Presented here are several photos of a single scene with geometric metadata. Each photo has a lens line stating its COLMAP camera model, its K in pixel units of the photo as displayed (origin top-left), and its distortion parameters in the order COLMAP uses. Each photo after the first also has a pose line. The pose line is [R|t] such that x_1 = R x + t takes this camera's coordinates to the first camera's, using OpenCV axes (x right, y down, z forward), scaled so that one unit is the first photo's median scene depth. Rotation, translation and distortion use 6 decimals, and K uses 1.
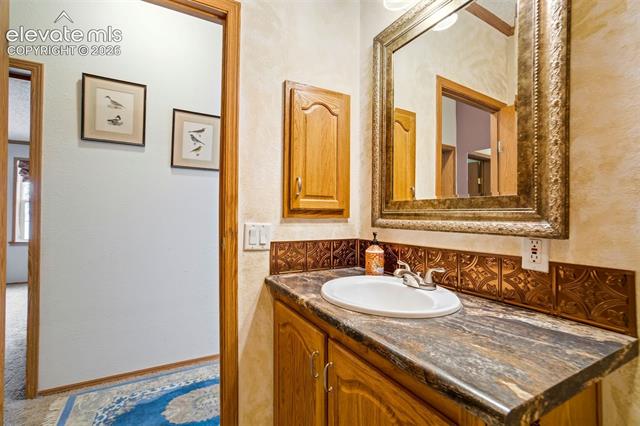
lens RADIAL K [[295.8, 0, 321.5], [0, 295.8, 212.6], [0, 0, 1]] dist [-0.021026, 0.005446]
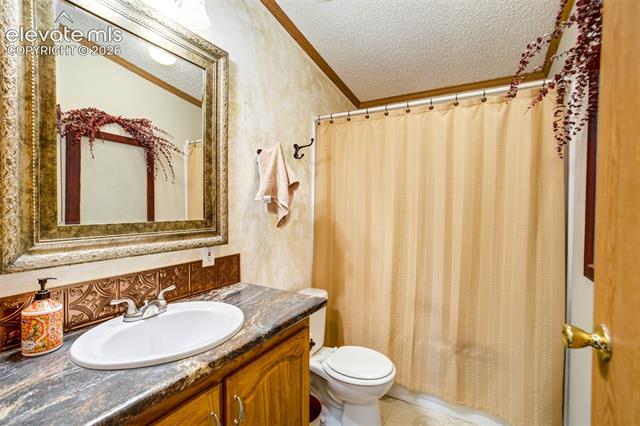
lens RADIAL K [[295.8, 0, 322.5], [0, 295.8, 214.7], [0, 0, 1]] dist [-0.021026, 0.005446]
pose [[-0.514568, -0.032683, 0.856826, -0.971281], [-0.018512, 0.999464, 0.027007, -0.140586], [-0.857250, -0.001965, -0.514897, 1.276025]]
